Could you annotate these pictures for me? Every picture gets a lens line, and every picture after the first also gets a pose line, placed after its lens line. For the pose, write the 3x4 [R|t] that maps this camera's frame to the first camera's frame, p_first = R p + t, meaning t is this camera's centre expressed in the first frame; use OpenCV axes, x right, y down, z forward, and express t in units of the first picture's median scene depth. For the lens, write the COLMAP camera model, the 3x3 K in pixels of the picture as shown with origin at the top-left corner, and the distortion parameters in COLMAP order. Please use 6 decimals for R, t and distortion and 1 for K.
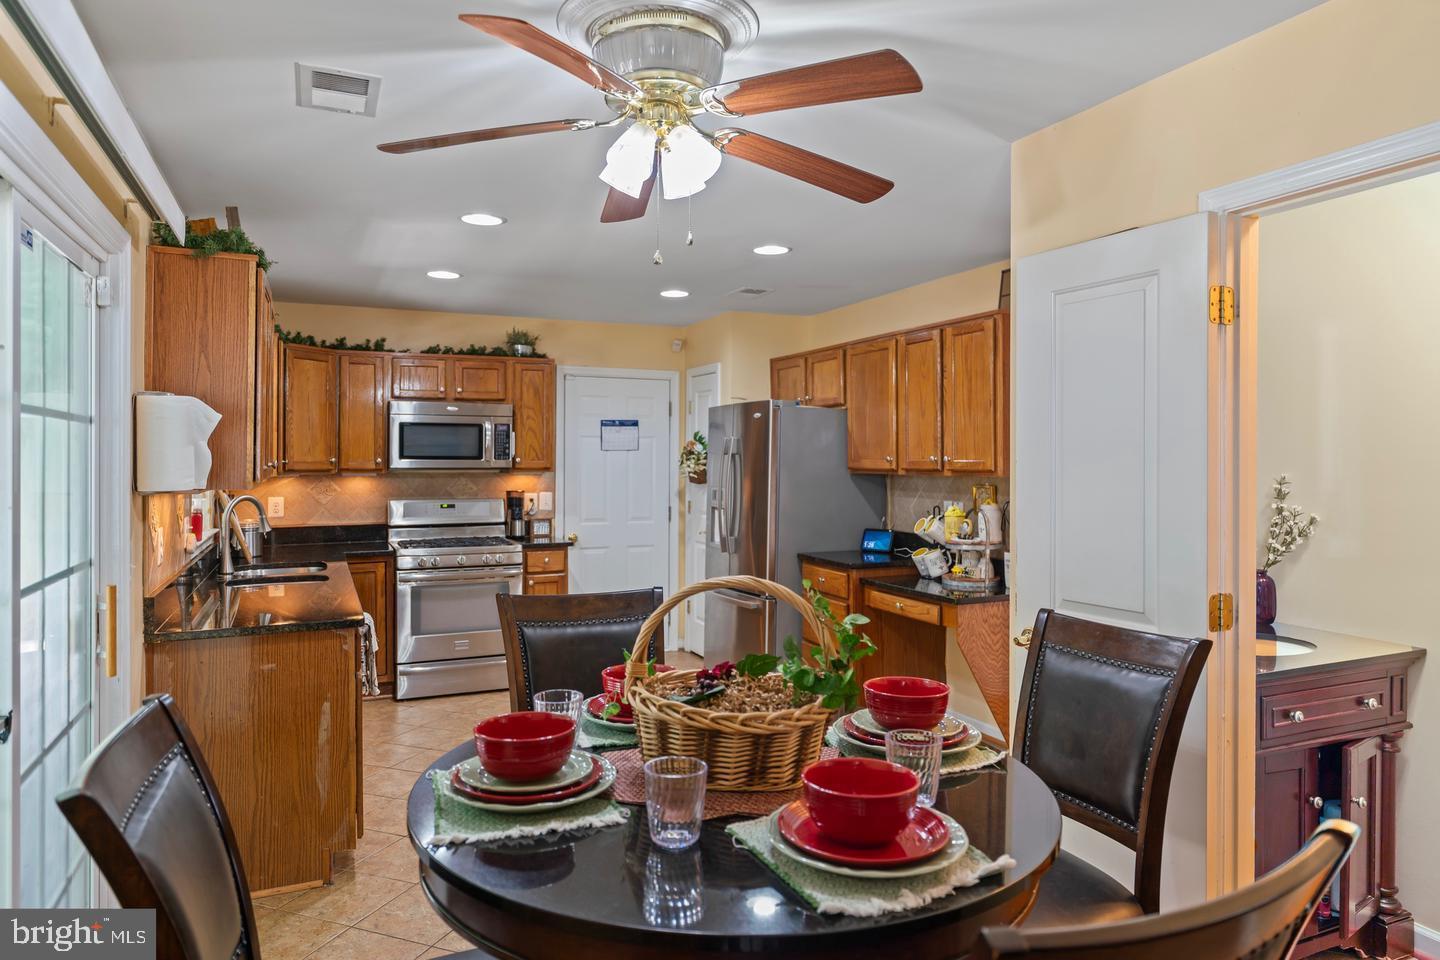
lens RADIAL K [[917.2, 0, 718.6], [0, 917.2, 465.3], [0, 0, 1]] dist [0.007998, 0.003570]
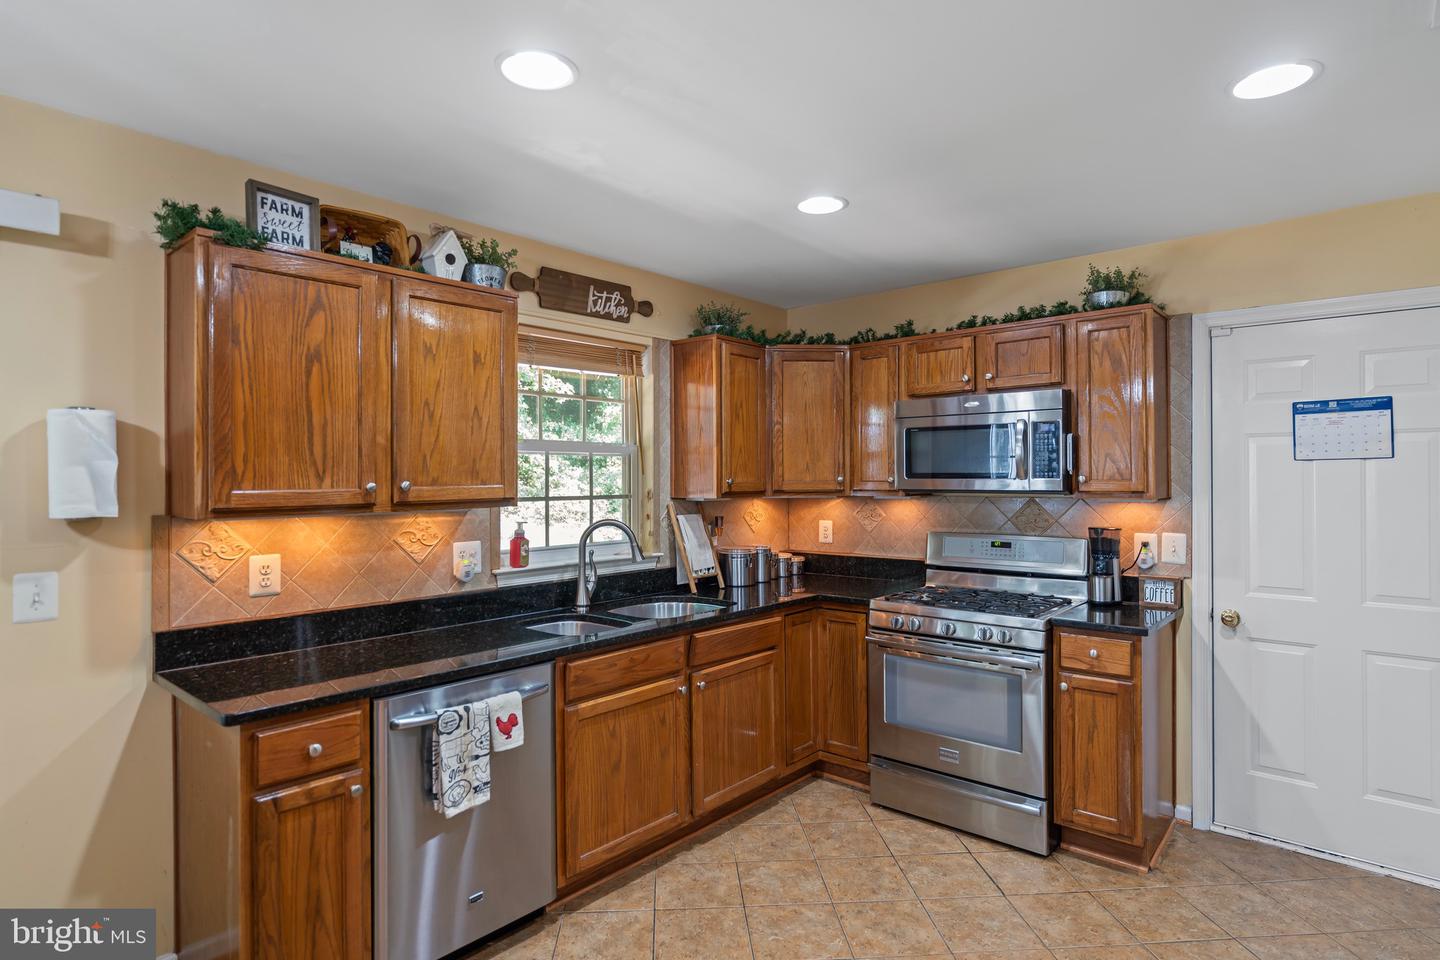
lens RADIAL K [[766.6, 0, 721.2], [0, 766.6, 475.1], [0, 0, 1]] dist [-0.004807, -0.000077]
pose [[0.415084, -0.003688, -0.909776, 0.149756], [-0.002574, 0.999983, -0.005228, -0.004812], [0.909779, 0.004512, 0.415067, 0.573855]]
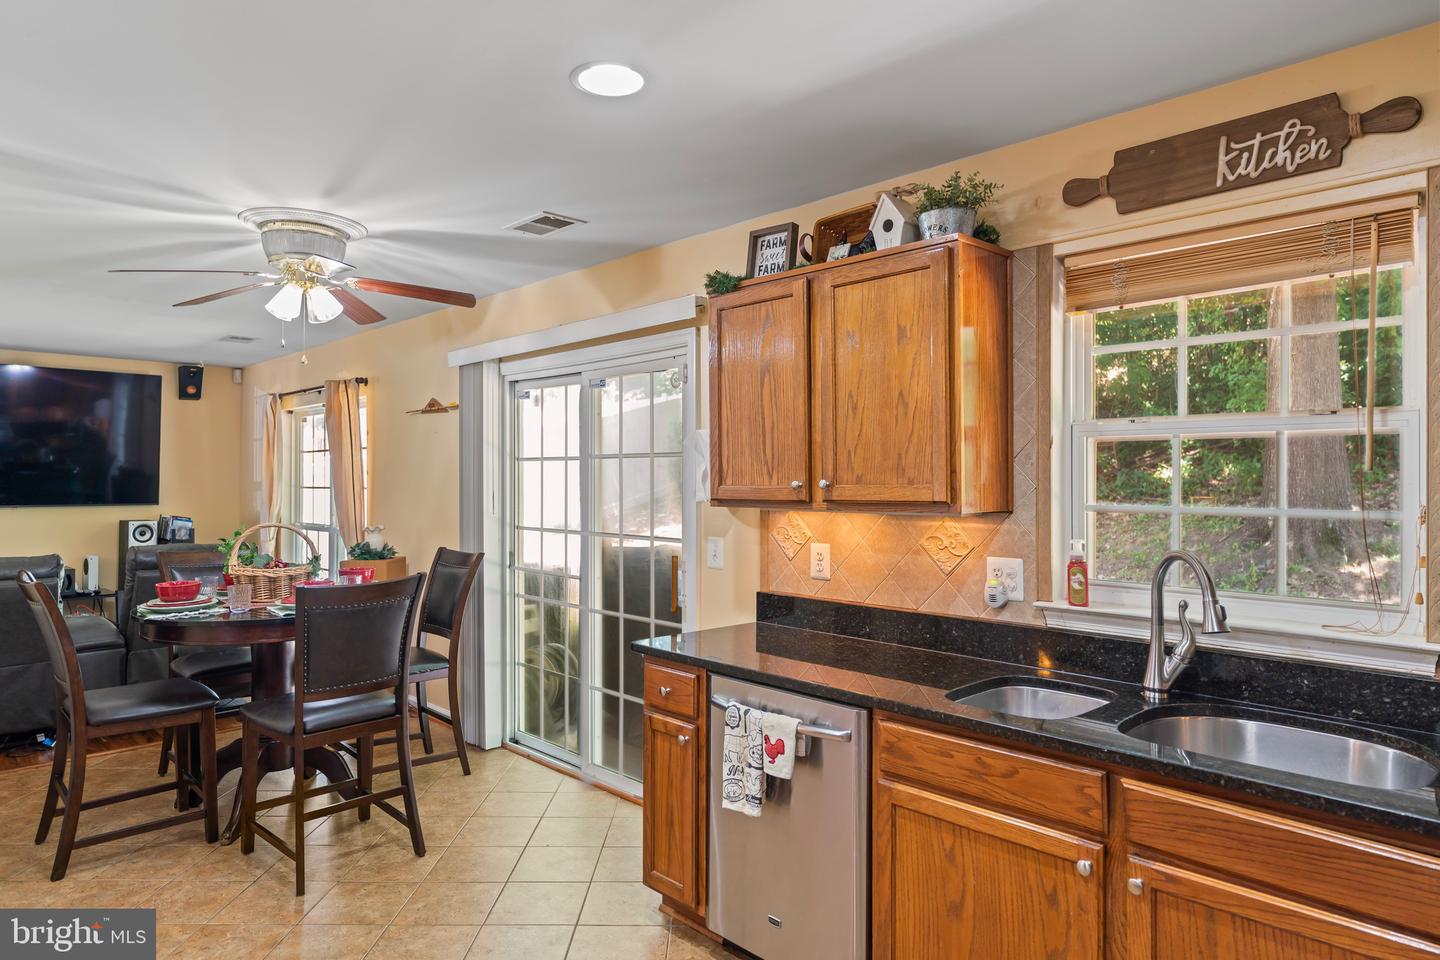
lens RADIAL K [[912.1, 0, 722.4], [0, 912.1, 469.6], [0, 0, 1]] dist [-0.017515, 0.003970]
pose [[-0.946949, -0.000801, -0.321382, -0.012596], [-0.001003, 0.999999, 0.000463, -0.007218], [0.321382, 0.000760, -0.946949, 0.878117]]
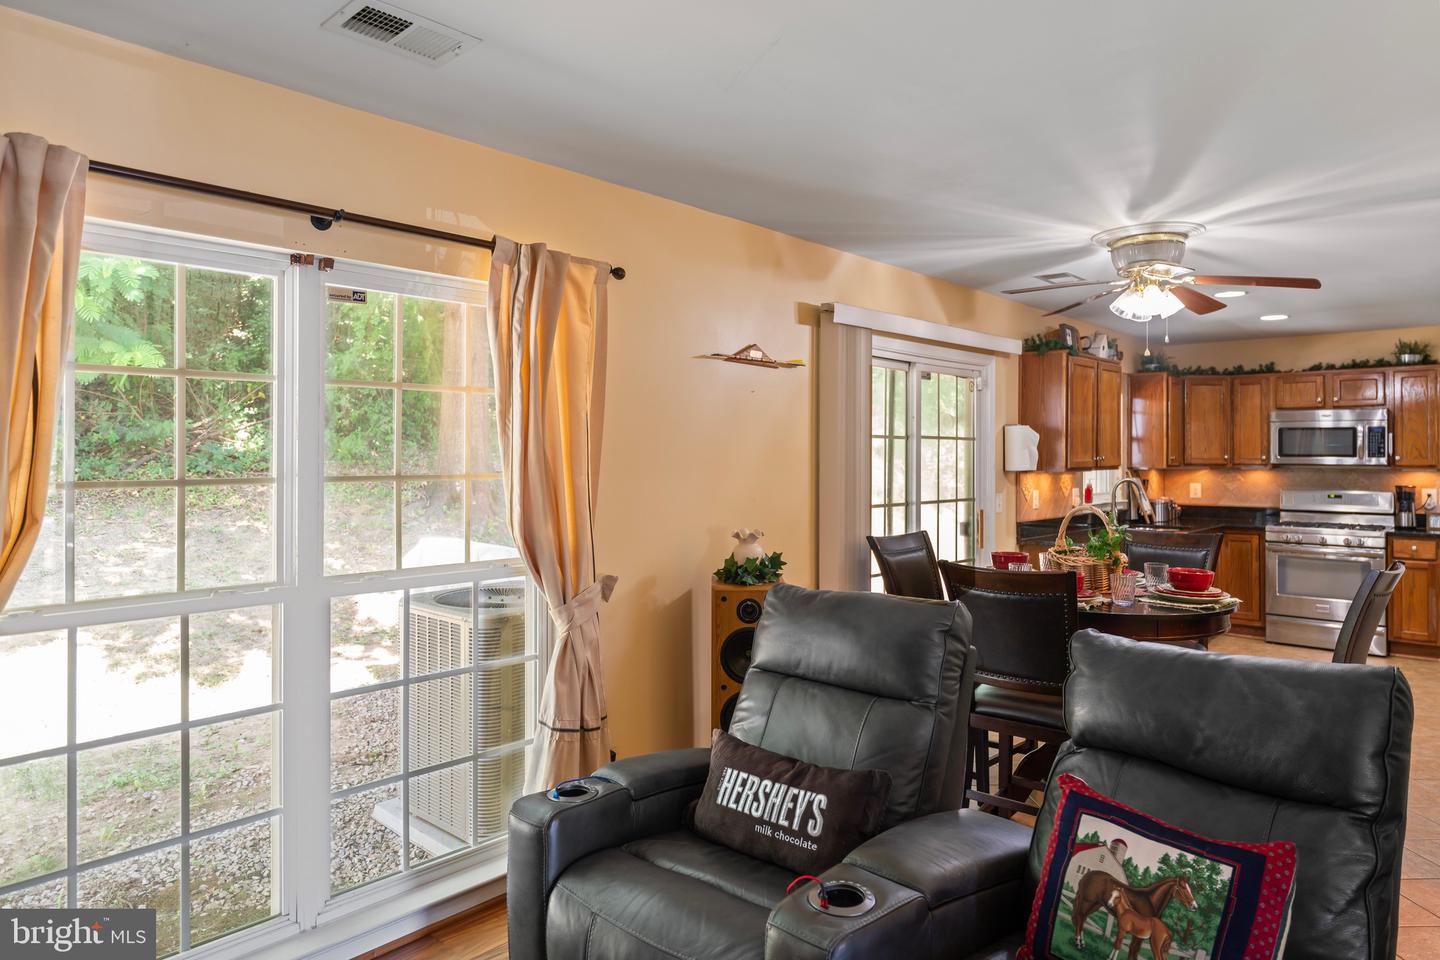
lens RADIAL K [[912.1, 0, 684.2], [0, 912.1, 443.2], [0, 0, 1]] dist [-0.017515, 0.003970]
pose [[0.373741, -0.009039, -0.927489, 0.487879], [-0.011115, 0.999837, -0.014223, 0.001541], [0.927466, 0.015625, 0.373580, -0.227771]]
